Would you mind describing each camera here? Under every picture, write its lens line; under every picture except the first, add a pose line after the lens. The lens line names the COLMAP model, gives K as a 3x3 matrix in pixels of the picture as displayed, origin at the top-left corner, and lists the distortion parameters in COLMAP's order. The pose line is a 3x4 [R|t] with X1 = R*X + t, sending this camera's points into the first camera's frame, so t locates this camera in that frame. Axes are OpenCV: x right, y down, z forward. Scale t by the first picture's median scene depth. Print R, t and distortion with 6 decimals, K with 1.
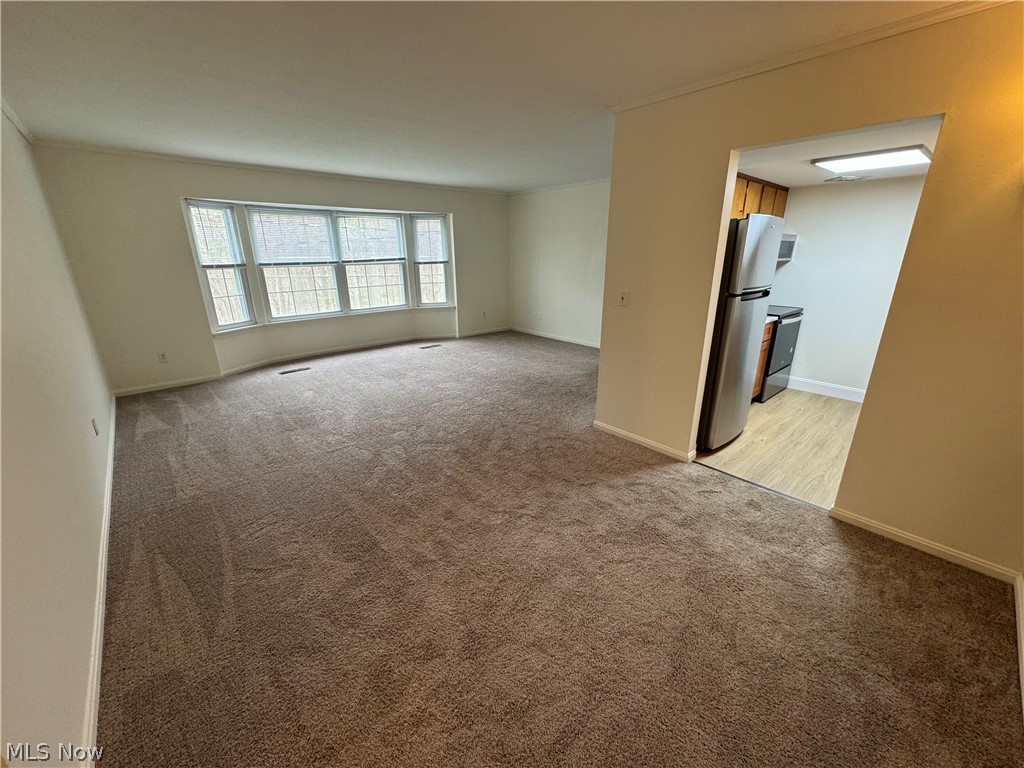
lens RADIAL K [[408.2, 0, 514.4], [0, 408.2, 384.9], [0, 0, 1]] dist [-0.002104, 0.000010]
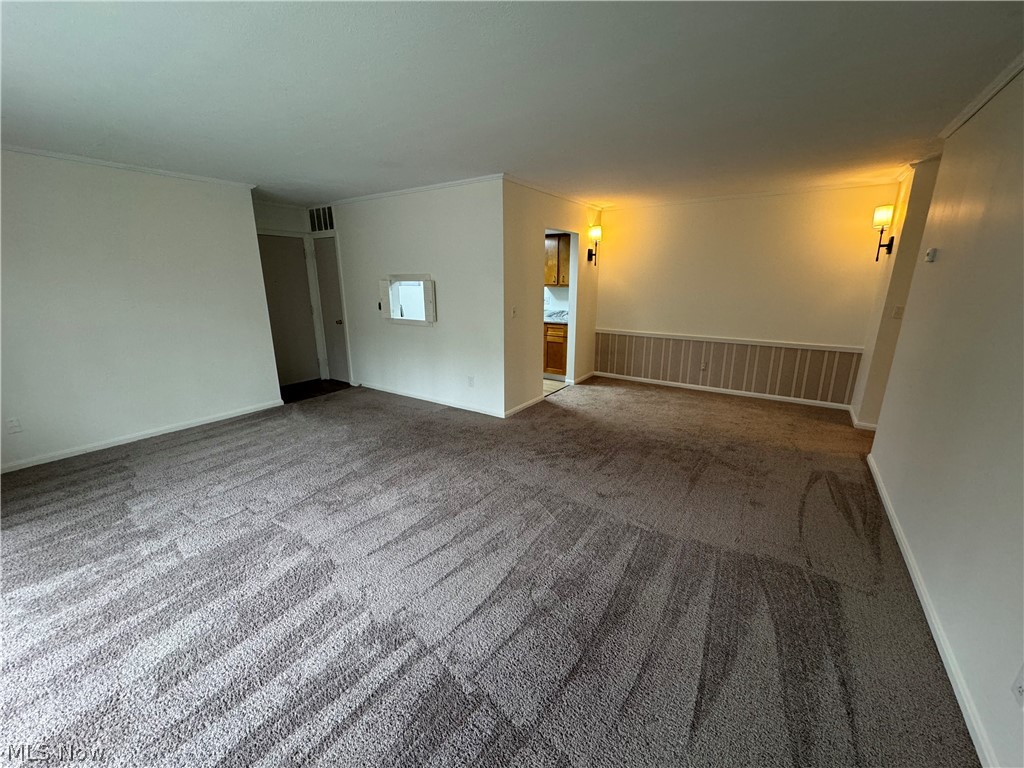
lens RADIAL K [[408.2, 0, 514.4], [0, 408.2, 384.9], [0, 0, 1]] dist [-0.002104, 0.000010]
pose [[-0.234752, -0.253372, 0.938453, -0.729396], [0.306414, 0.896923, 0.318809, -0.287862], [-0.922498, 0.362396, -0.132918, 0.839752]]
